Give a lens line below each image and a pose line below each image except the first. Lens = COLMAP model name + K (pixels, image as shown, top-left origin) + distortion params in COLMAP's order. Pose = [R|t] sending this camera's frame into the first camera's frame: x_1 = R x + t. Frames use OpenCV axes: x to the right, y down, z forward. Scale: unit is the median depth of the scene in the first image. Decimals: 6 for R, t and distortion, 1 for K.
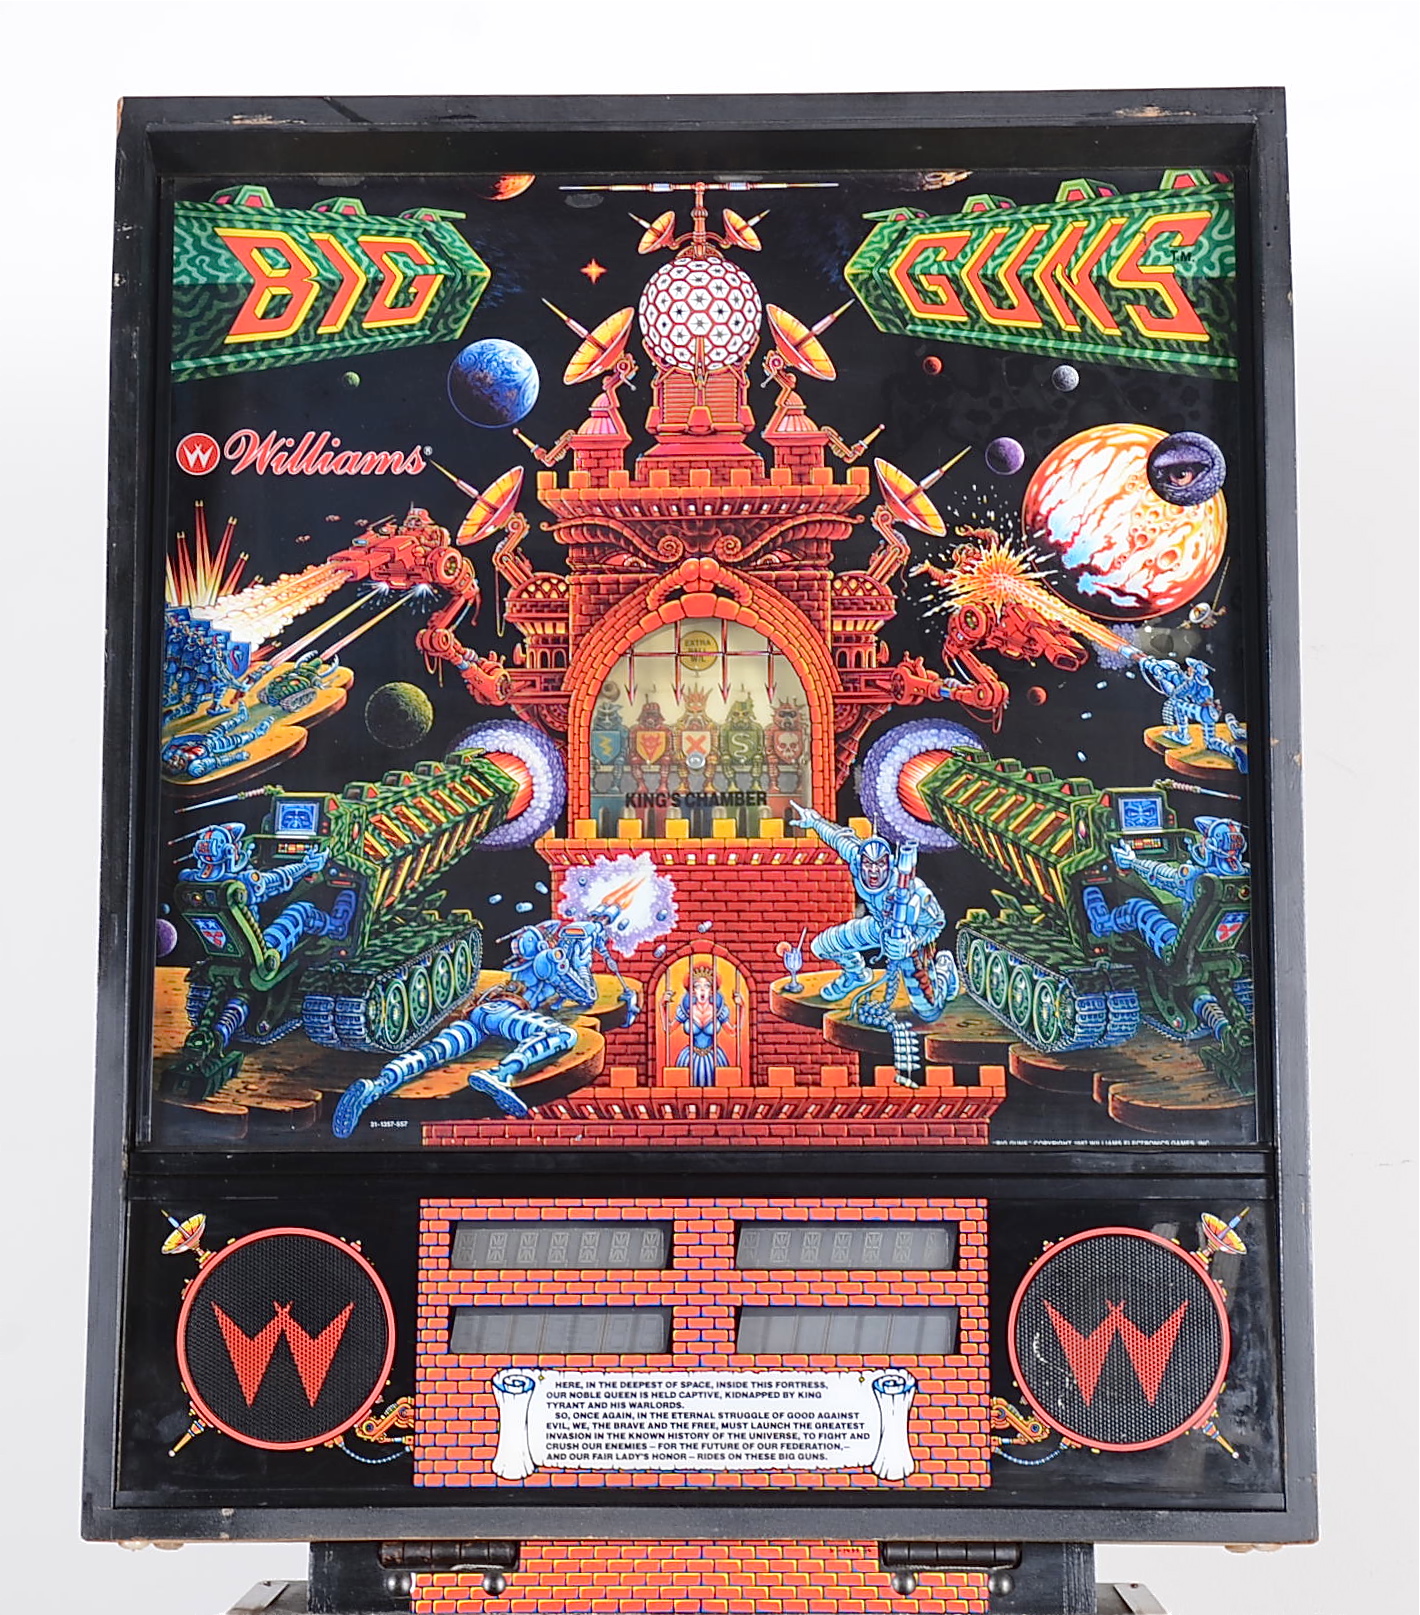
lens RADIAL K [[2984.5, 0, 705.1], [0, 2984.5, 805.8], [0, 0, 1]] dist [0.233184, 0.000000]
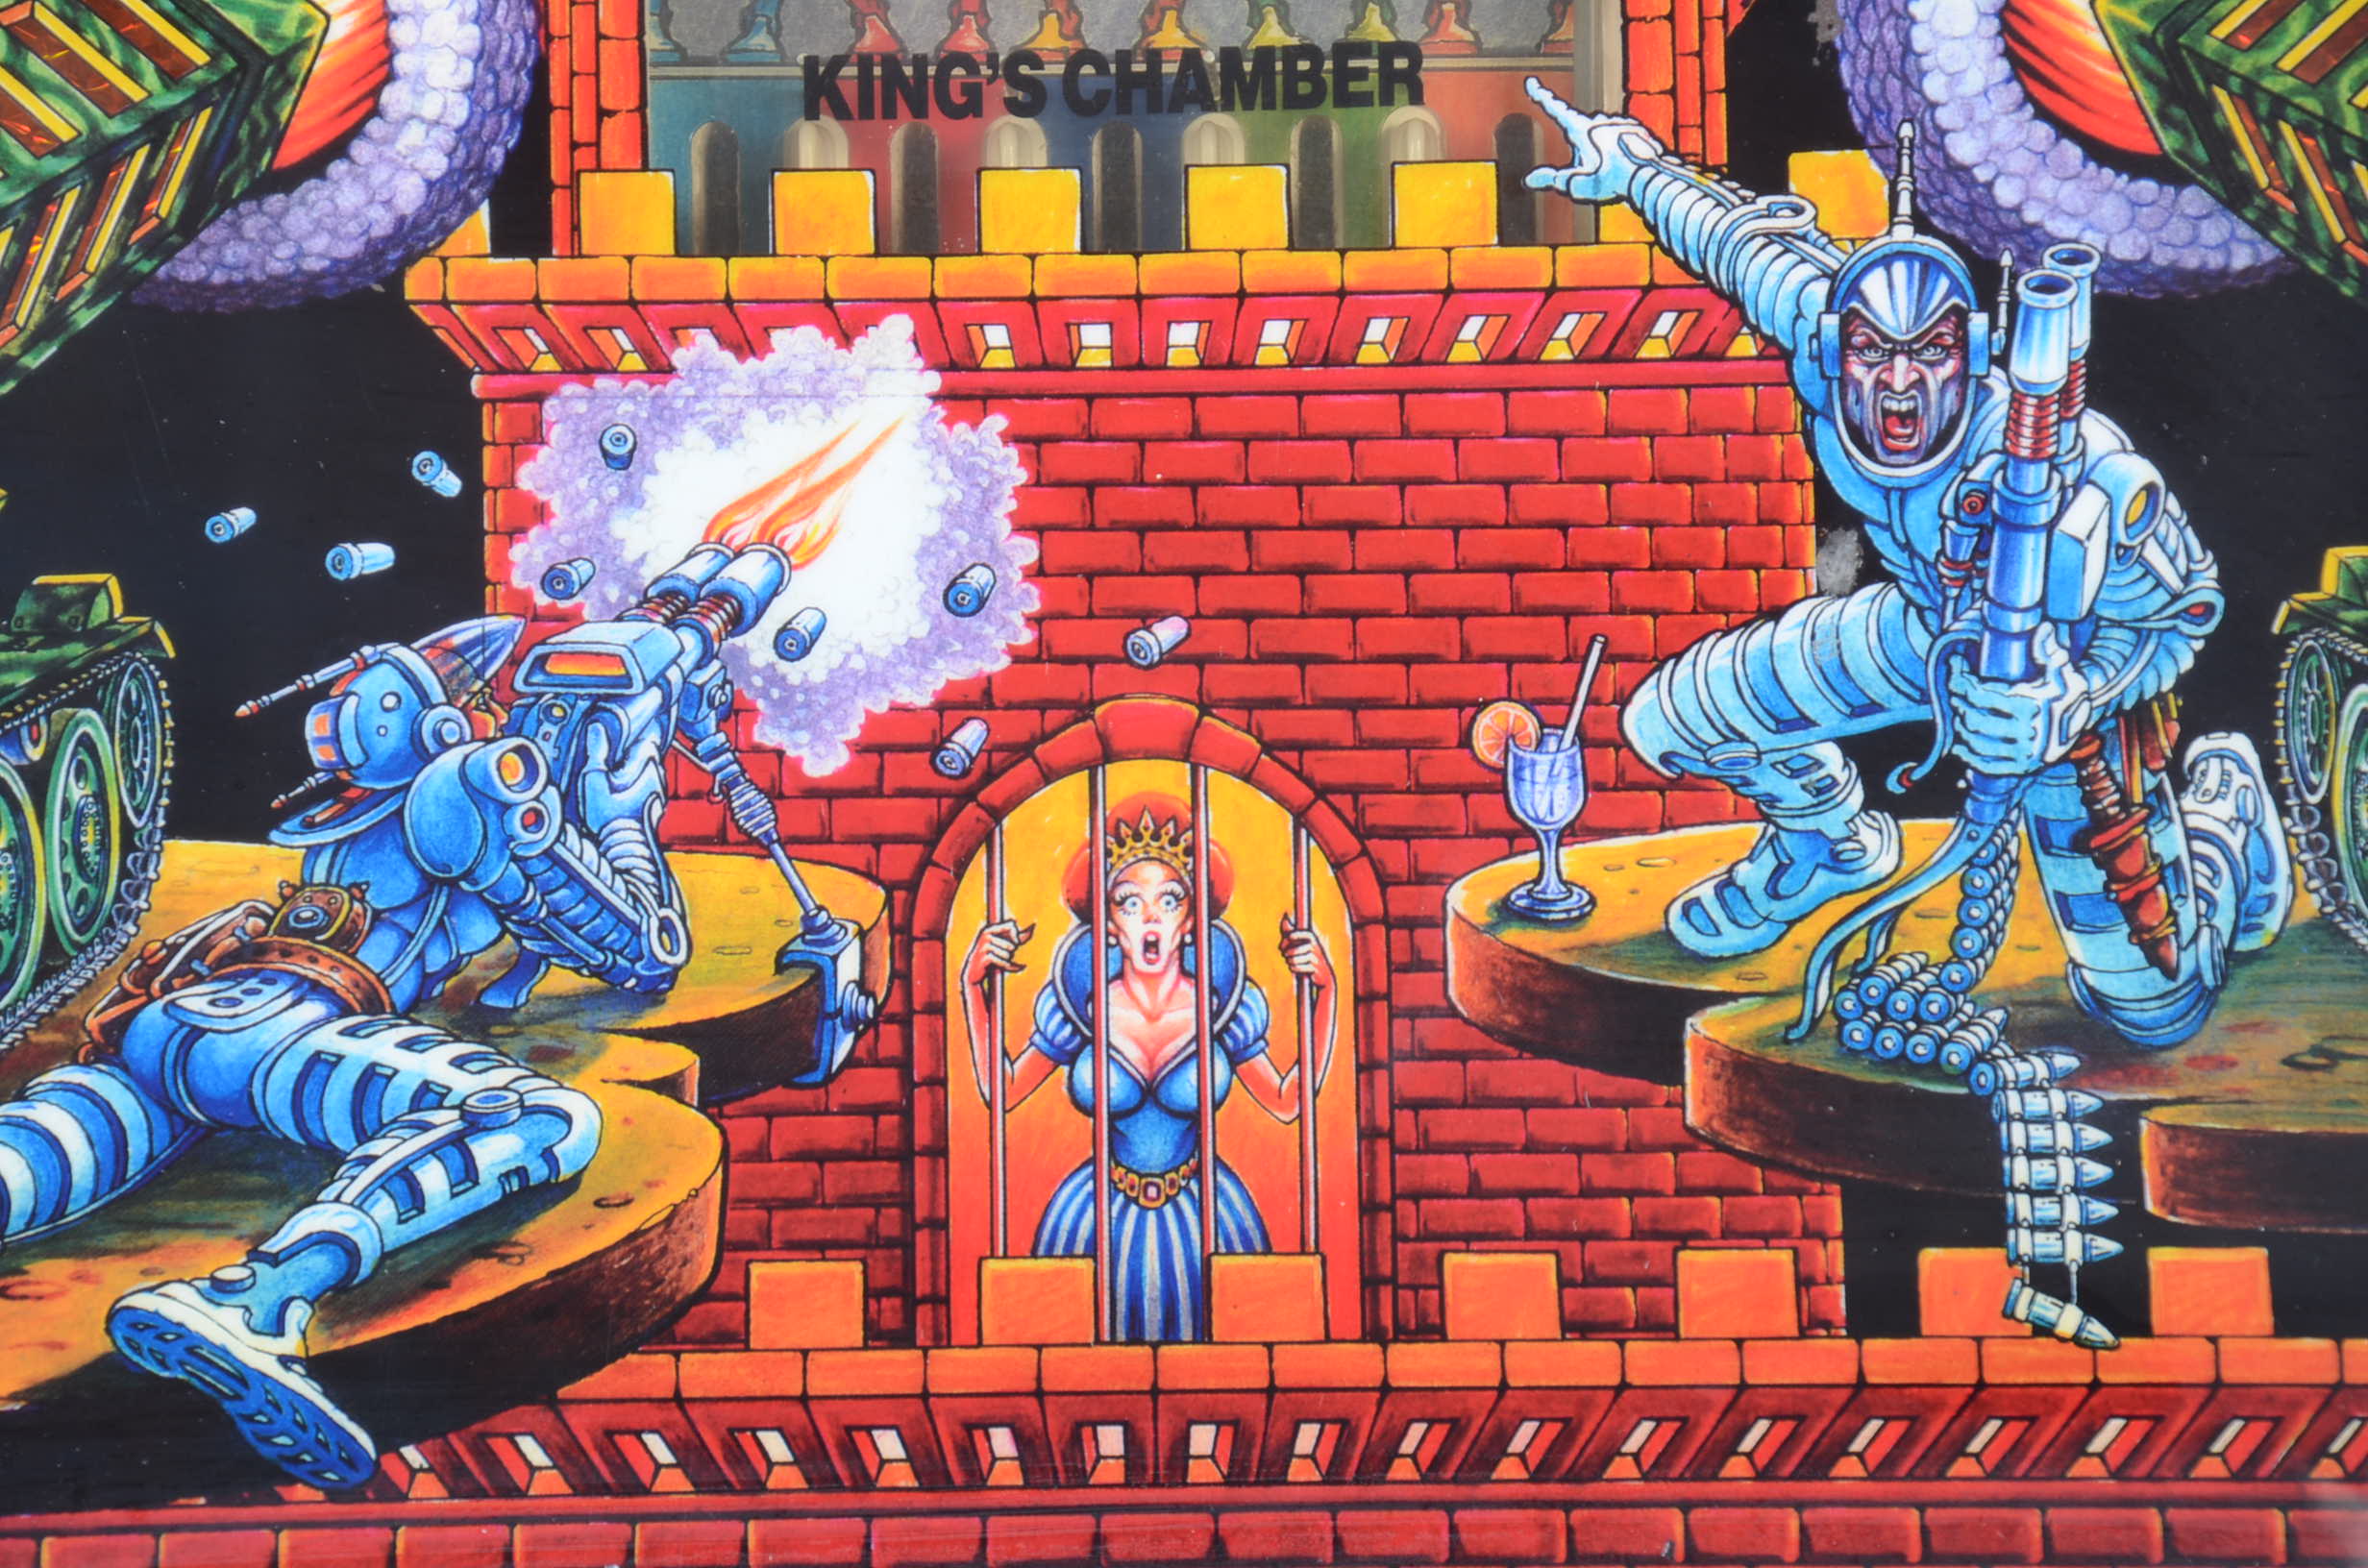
lens RADIAL K [[9984.0, 0, 1175.1], [0, 9984.0, 786.1], [0, 0, 1]] dist [1.347257, 0.000000]
pose [[0.999942, -0.010294, 0.003037, -0.001161], [0.010106, 0.998351, 0.056504, 0.008561], [-0.003614, -0.056470, 0.998398, 0.237381]]
